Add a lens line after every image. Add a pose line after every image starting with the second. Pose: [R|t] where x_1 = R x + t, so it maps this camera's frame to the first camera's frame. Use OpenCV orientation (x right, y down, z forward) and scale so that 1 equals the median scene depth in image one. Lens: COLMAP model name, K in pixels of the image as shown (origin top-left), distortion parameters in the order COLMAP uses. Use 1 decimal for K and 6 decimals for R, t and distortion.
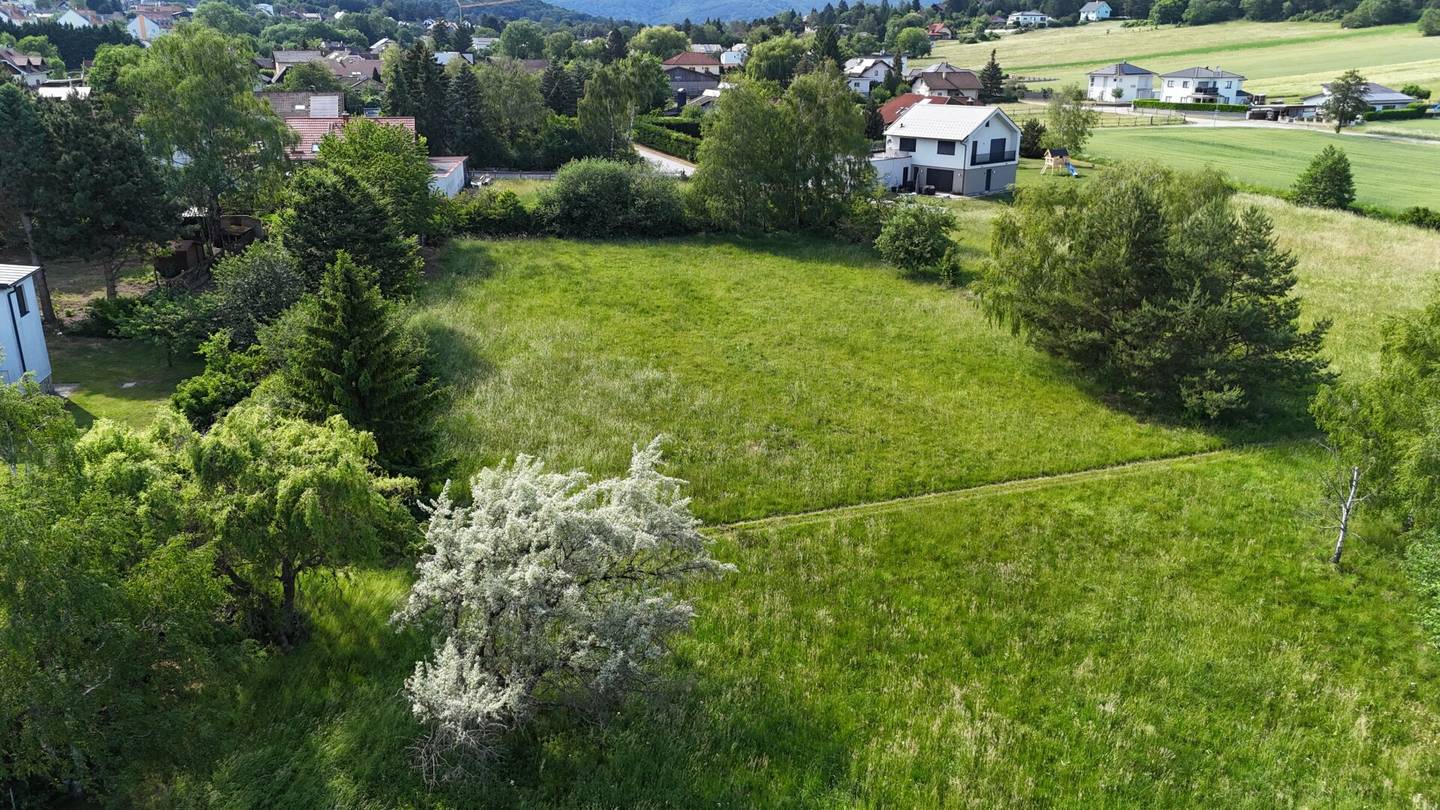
lens RADIAL K [[1045.9, 0, 730.4], [0, 1045.9, 409.9], [0, 0, 1]] dist [0.041219, -0.046277]
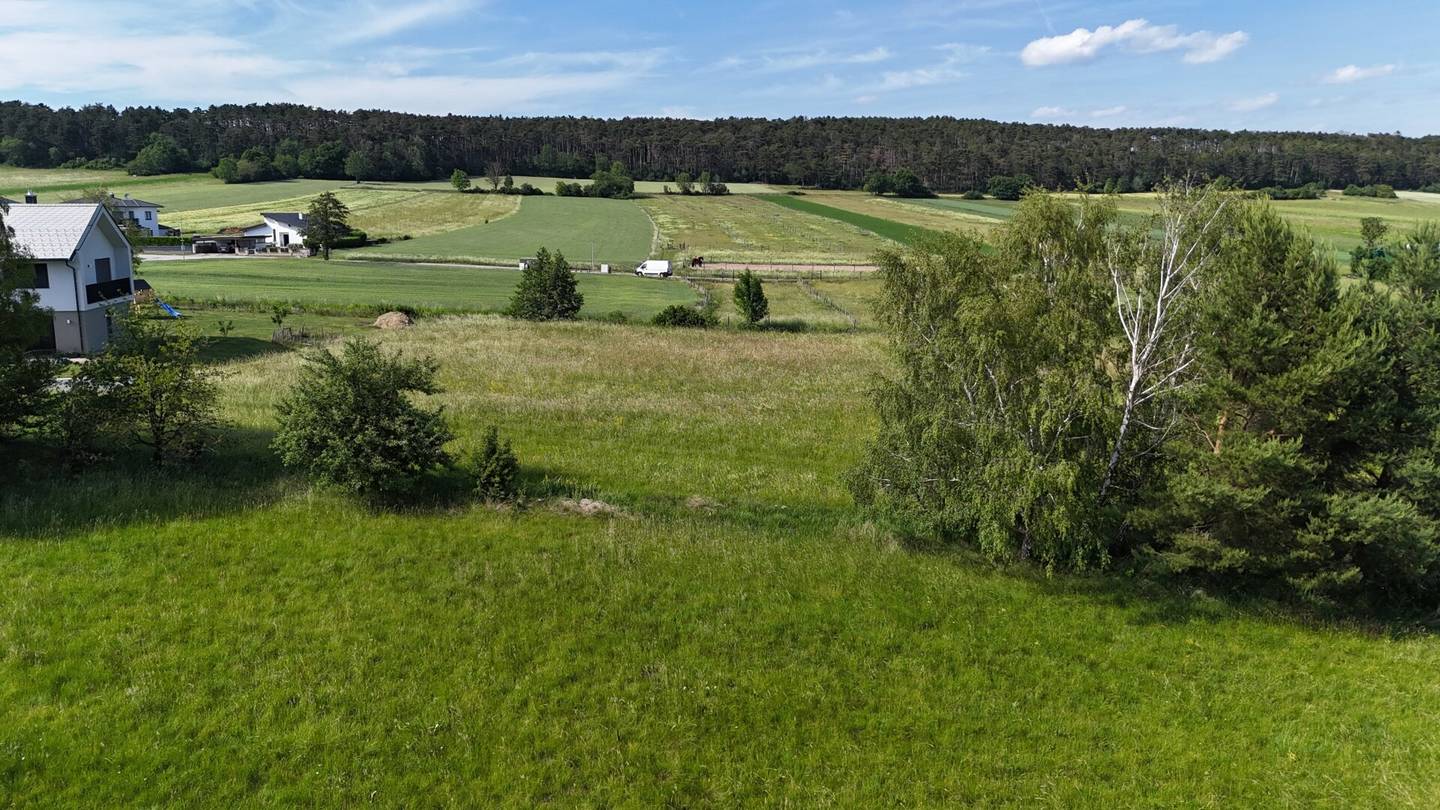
lens RADIAL K [[1045.9, 0, 731.0], [0, 1045.9, 408.5], [0, 0, 1]] dist [0.041219, -0.046277]
pose [[0.473539, -0.156686, 0.866724, -0.054656], [0.281176, 0.959451, 0.019827, -0.050682], [-0.834686, 0.234314, 0.498394, 0.242279]]
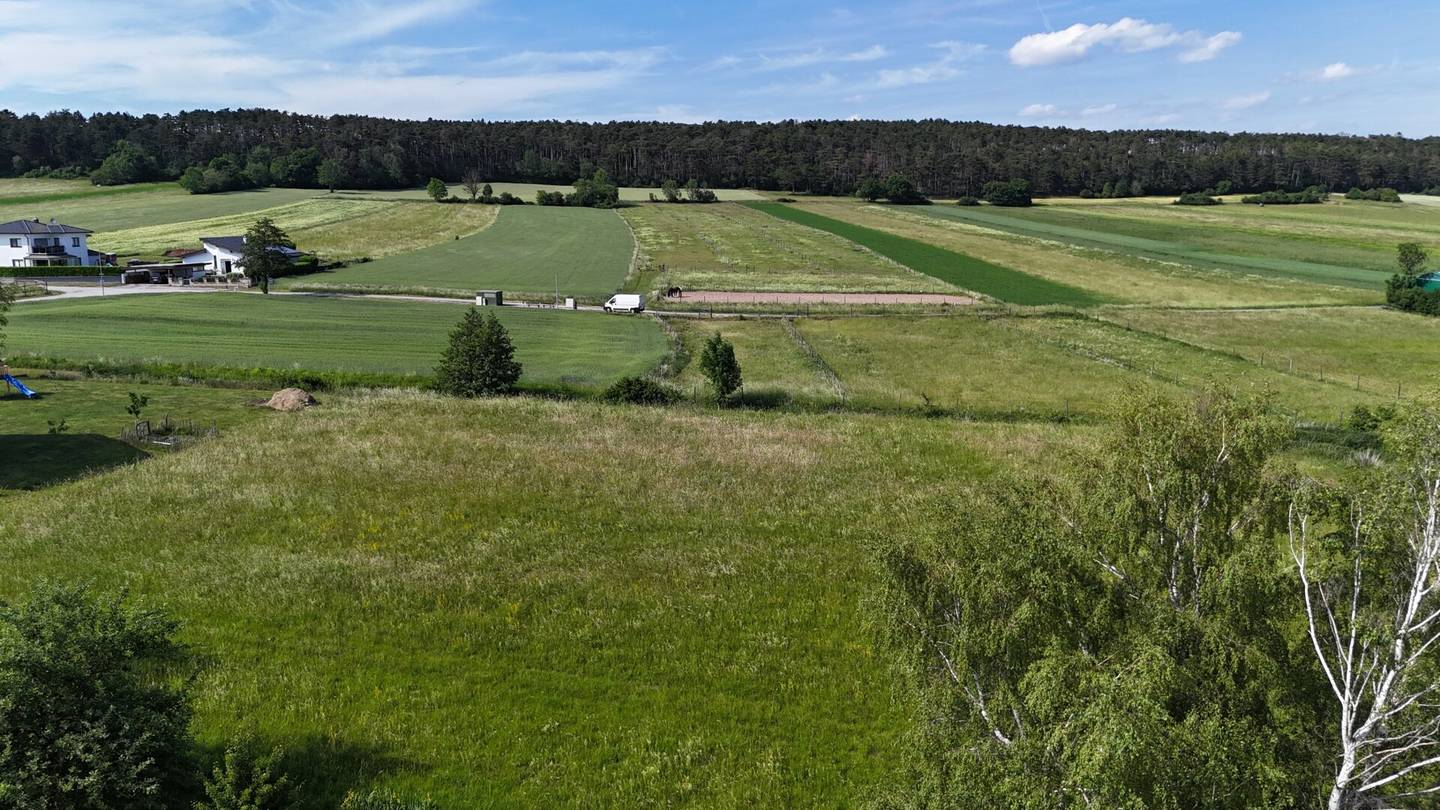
lens RADIAL K [[1045.9, 0, 731.1], [0, 1045.9, 410.7], [0, 0, 1]] dist [0.041219, -0.046277]
pose [[0.467377, -0.161464, 0.869188, 0.011988], [0.285582, 0.958044, 0.024408, -0.076051], [-0.836661, 0.236816, 0.493878, 0.260370]]
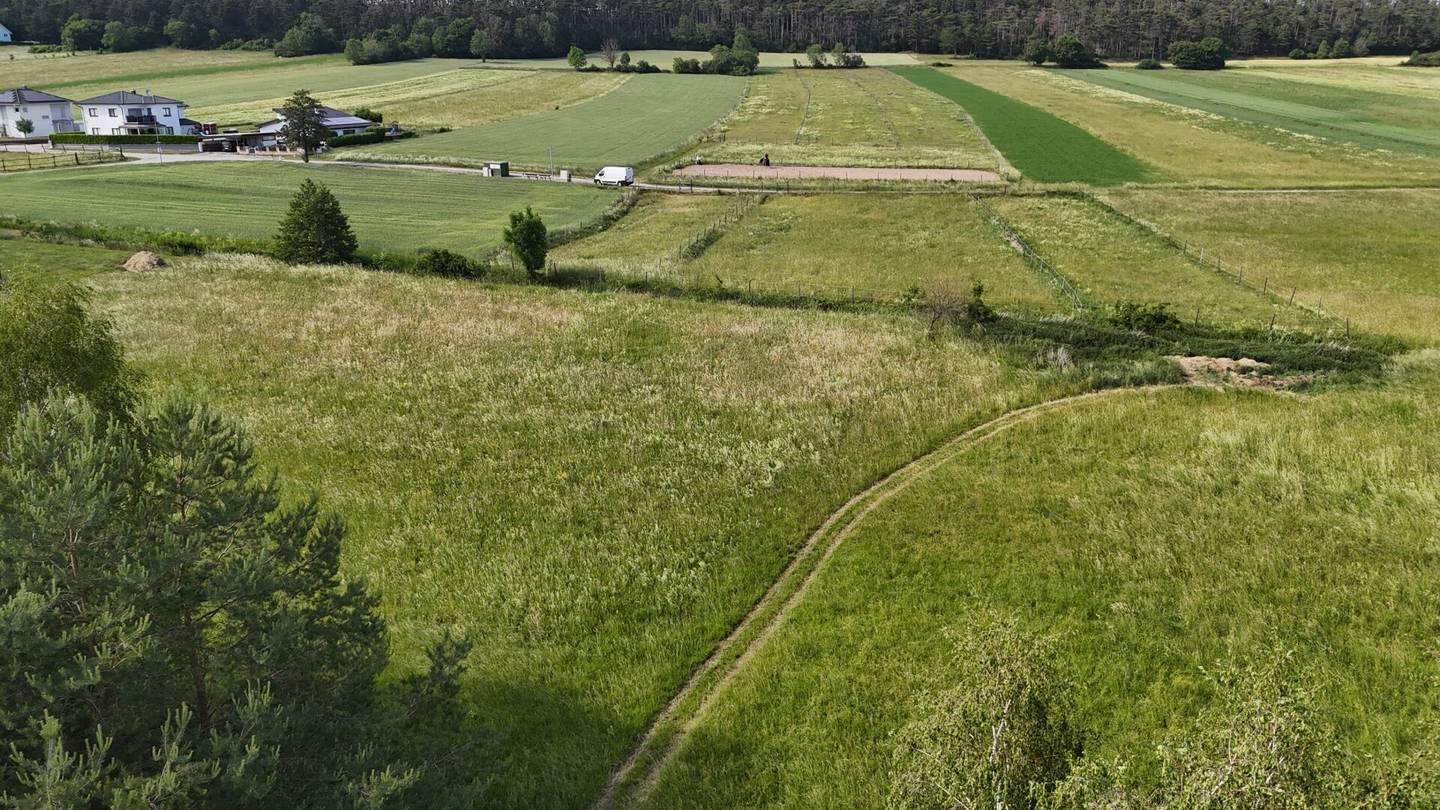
lens RADIAL K [[1045.9, 0, 724.4], [0, 1045.9, 409.6], [0, 0, 1]] dist [0.041219, -0.046277]
pose [[0.635020, -0.232531, 0.736667, 0.084562], [0.254455, 0.963364, 0.084744, -0.041024], [-0.729385, 0.133635, 0.670925, 0.153245]]
